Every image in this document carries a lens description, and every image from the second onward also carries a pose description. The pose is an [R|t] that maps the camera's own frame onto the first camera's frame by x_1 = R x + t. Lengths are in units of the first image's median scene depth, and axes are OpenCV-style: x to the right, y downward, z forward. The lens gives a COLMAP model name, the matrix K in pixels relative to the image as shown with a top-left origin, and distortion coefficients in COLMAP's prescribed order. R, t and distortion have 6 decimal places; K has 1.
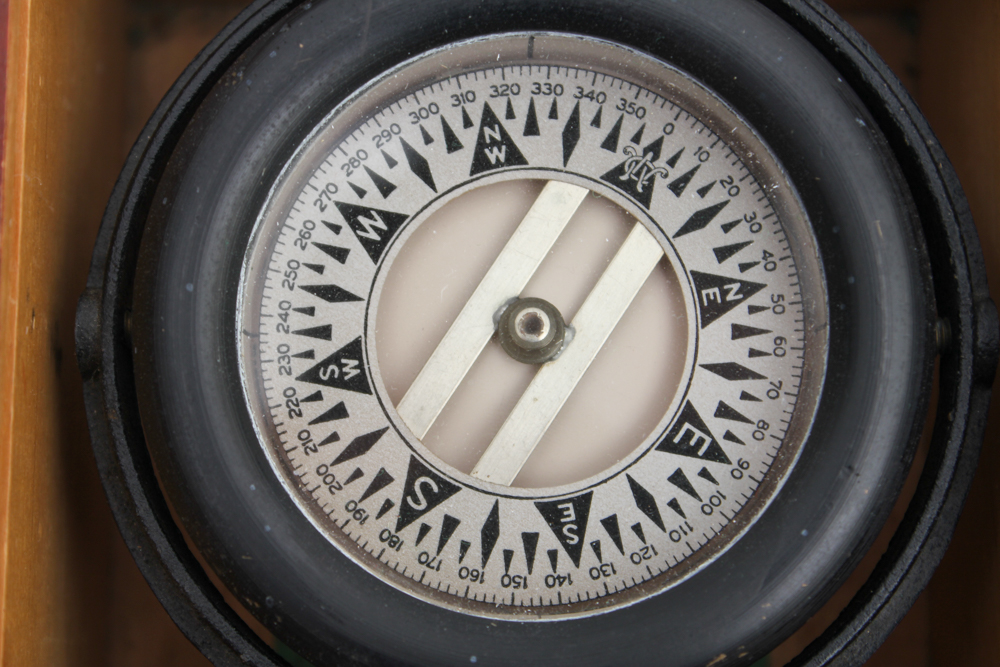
lens RADIAL K [[2352.7, 0, 497.1], [0, 2352.7, 333.1], [0, 0, 1]] dist [0.083726, 0.000000]
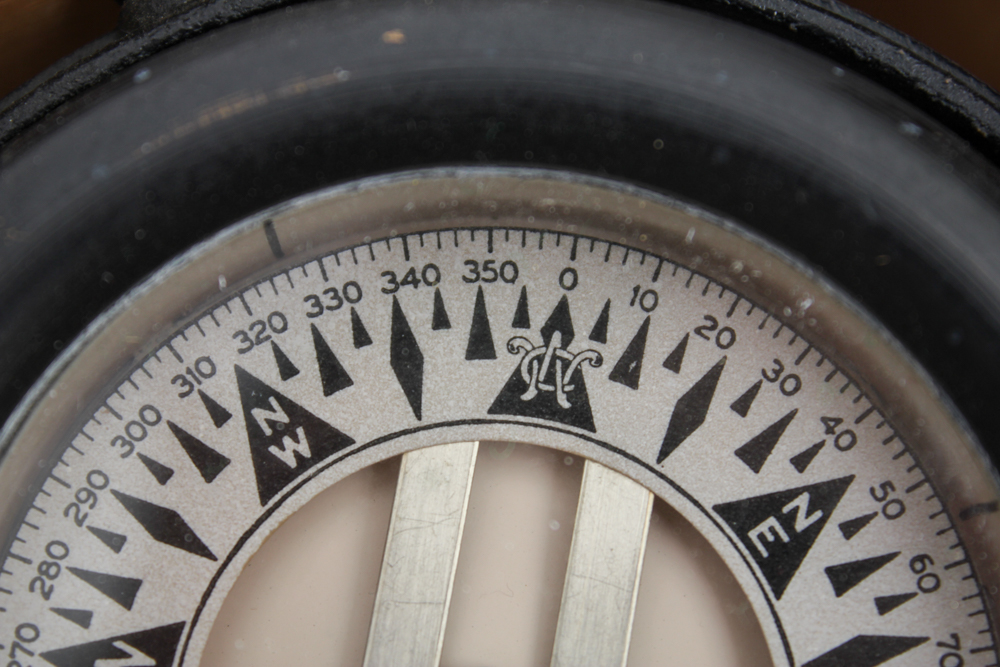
lens RADIAL K [[2498.2, 0, 501.8], [0, 2498.2, 334.8], [0, 0, 1]] dist [0.129574, 0.000000]
pose [[0.916910, -0.391532, 0.077322, 0.009491], [0.395416, 0.917490, -0.043117, -0.056485], [-0.054060, 0.070108, 0.996073, 0.431371]]
